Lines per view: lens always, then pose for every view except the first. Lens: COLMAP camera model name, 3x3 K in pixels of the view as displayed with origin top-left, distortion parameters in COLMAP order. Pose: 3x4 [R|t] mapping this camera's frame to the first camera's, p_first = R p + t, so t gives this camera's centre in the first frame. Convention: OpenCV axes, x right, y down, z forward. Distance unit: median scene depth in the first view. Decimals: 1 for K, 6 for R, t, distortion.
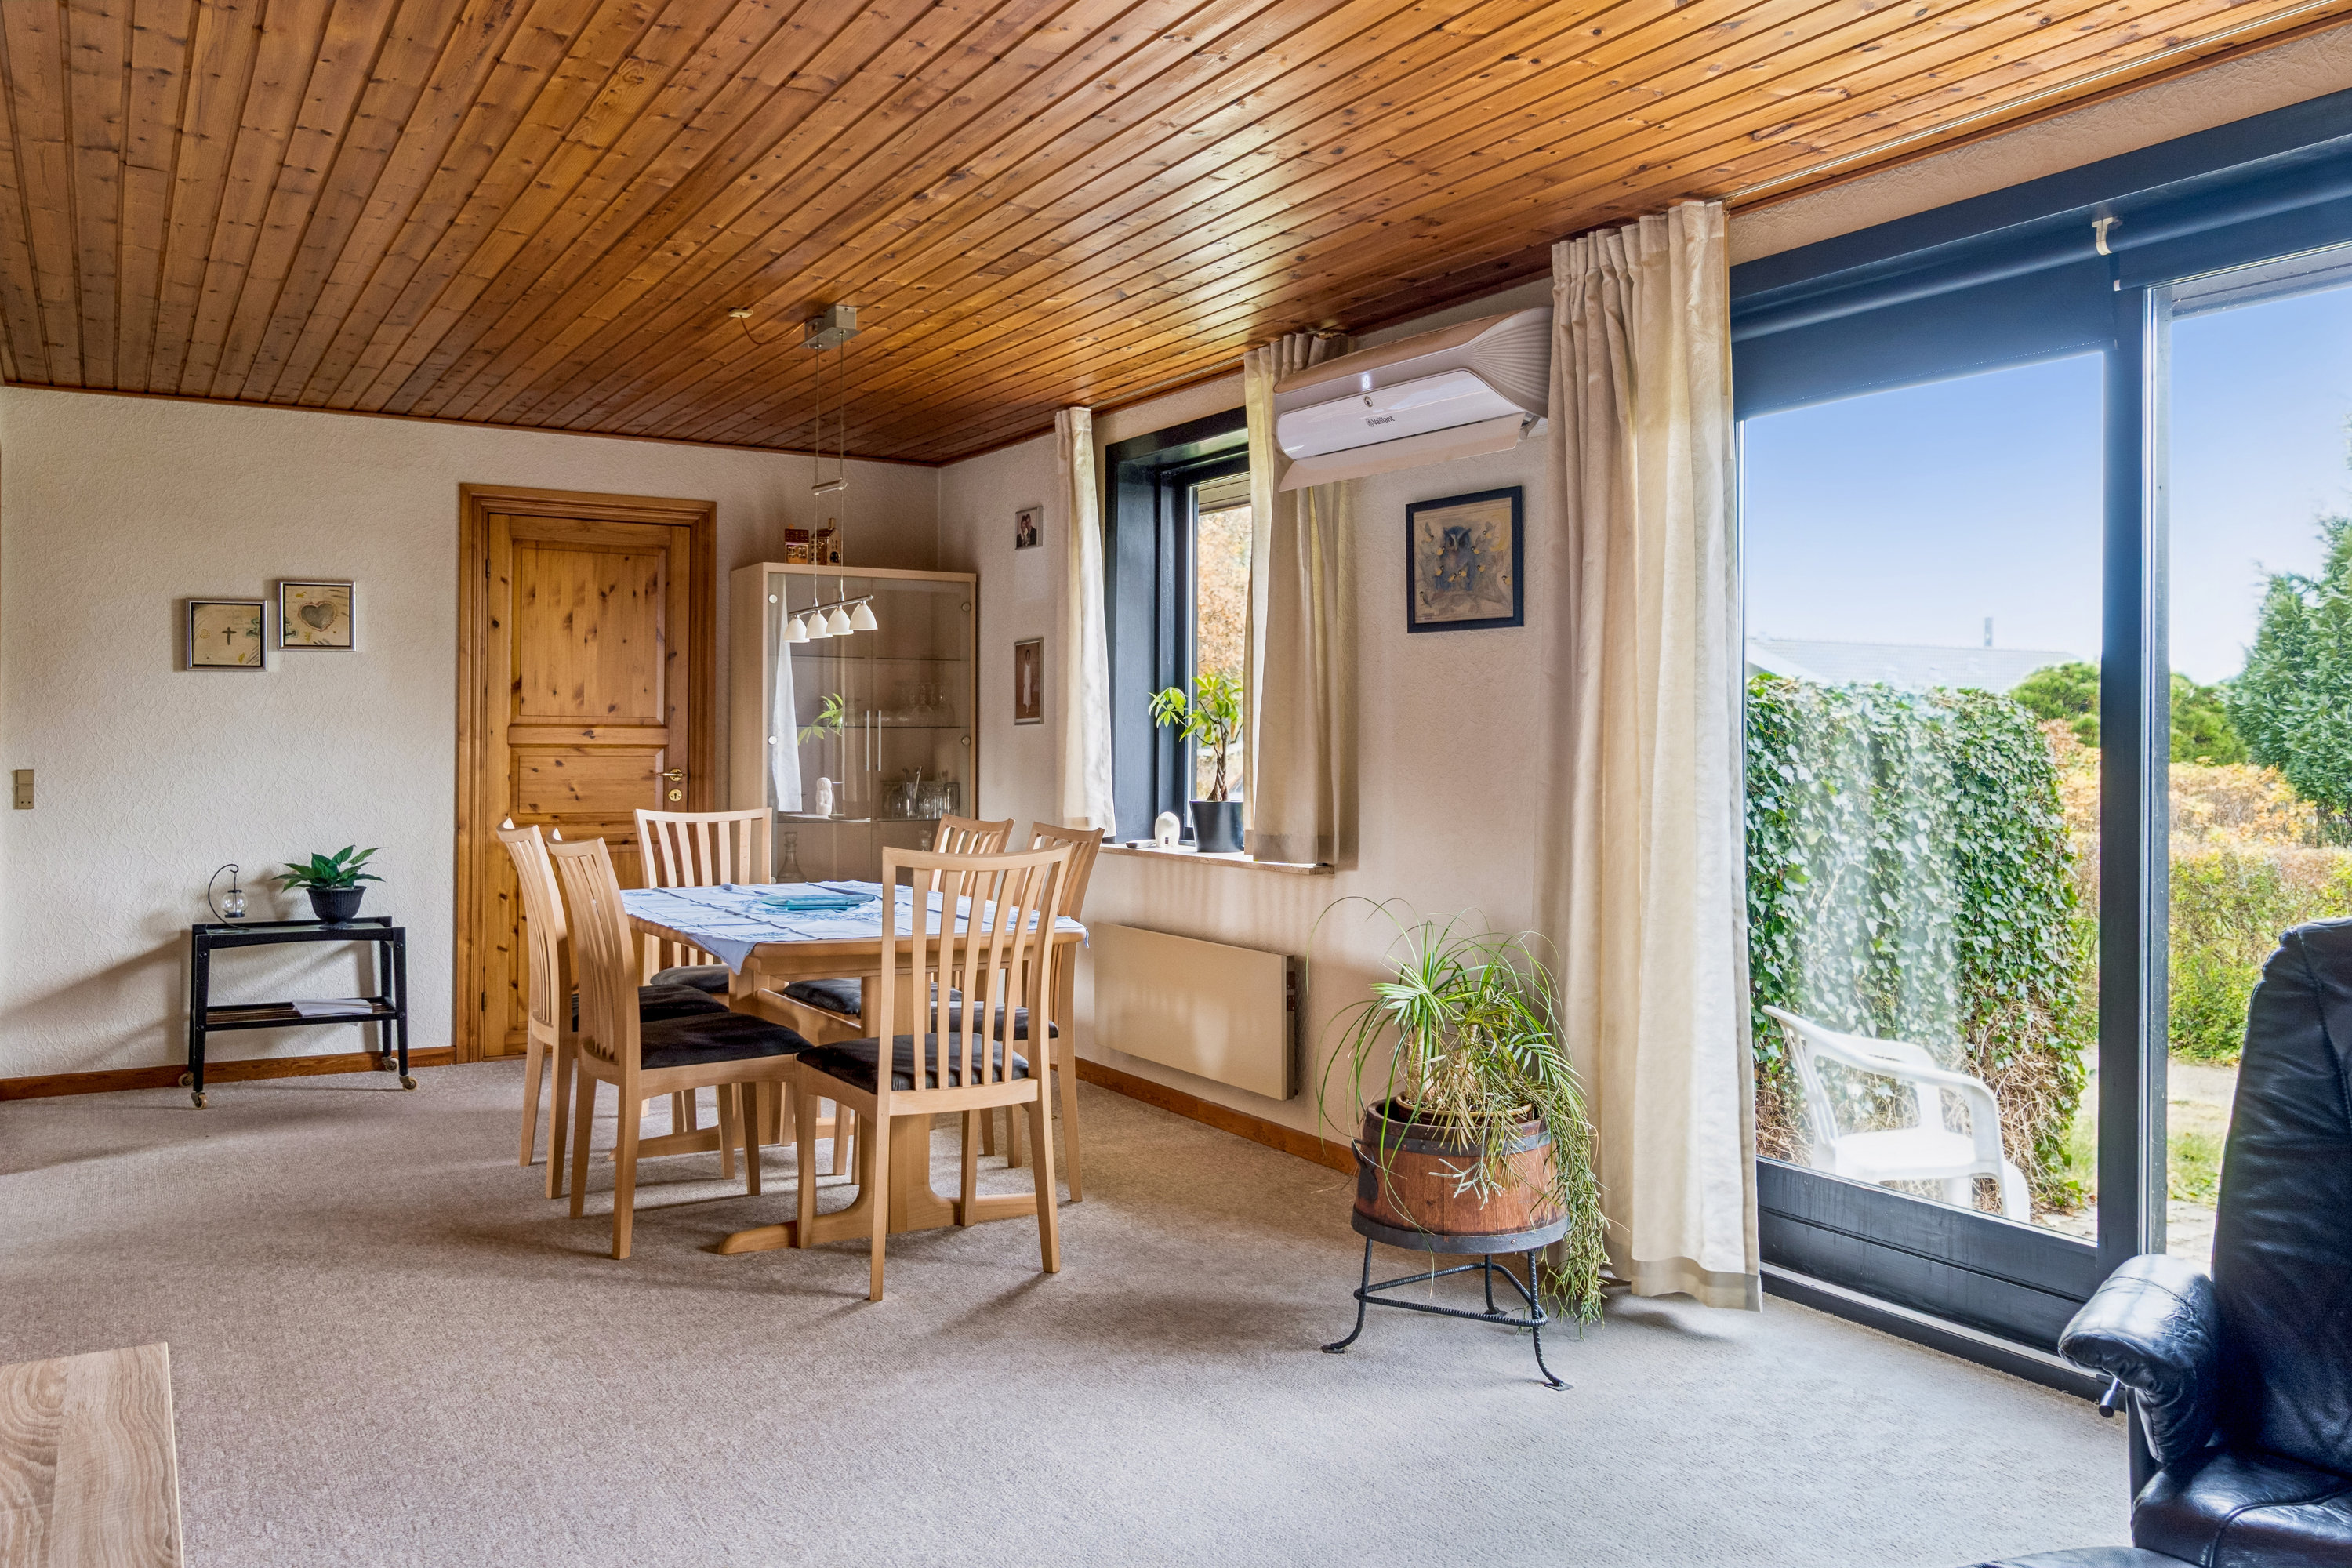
lens RADIAL K [[1861.6, 0, 1155.7], [0, 1861.6, 735.8], [0, 0, 1]] dist [-0.001356, 0.008970]
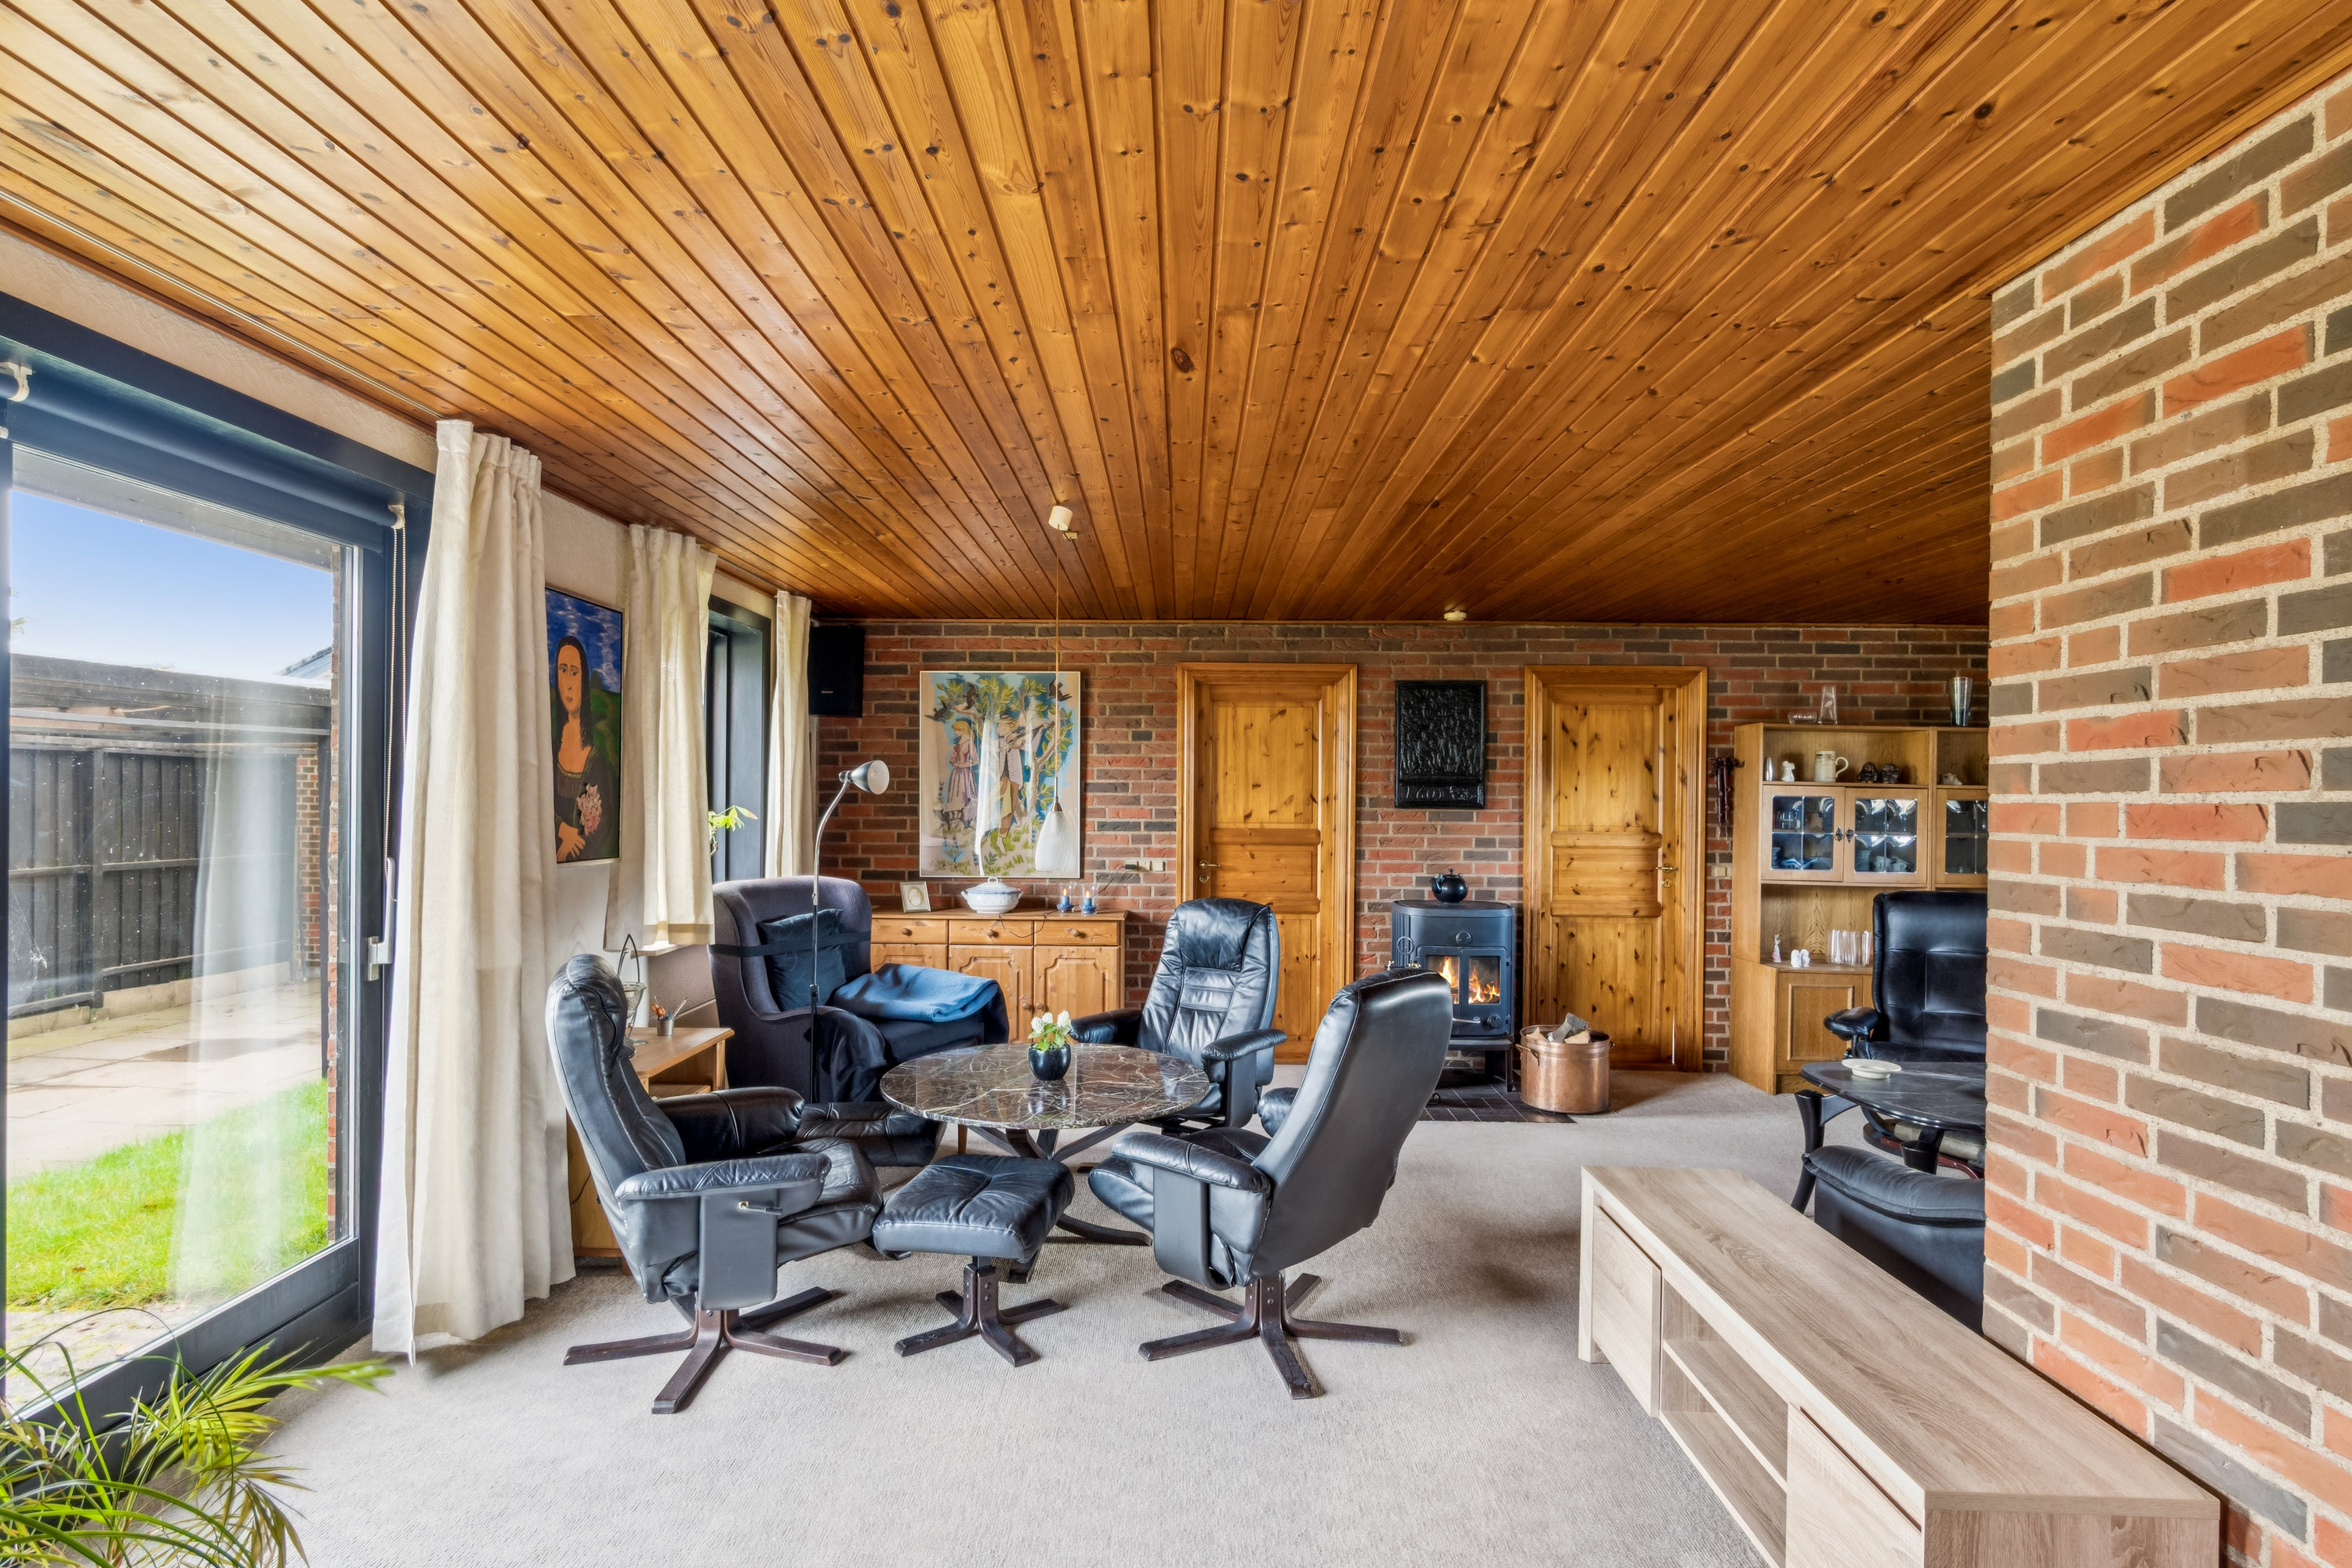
lens RADIAL K [[1198.4, 0, 1171.7], [0, 1198.4, 789.4], [0, 0, 1]] dist [-0.019899, 0.004920]
pose [[-0.863682, -0.006994, 0.503989, -0.191469], [-0.010527, 0.999936, -0.004164, -0.036023], [-0.503928, -0.008901, -0.863700, 0.731291]]
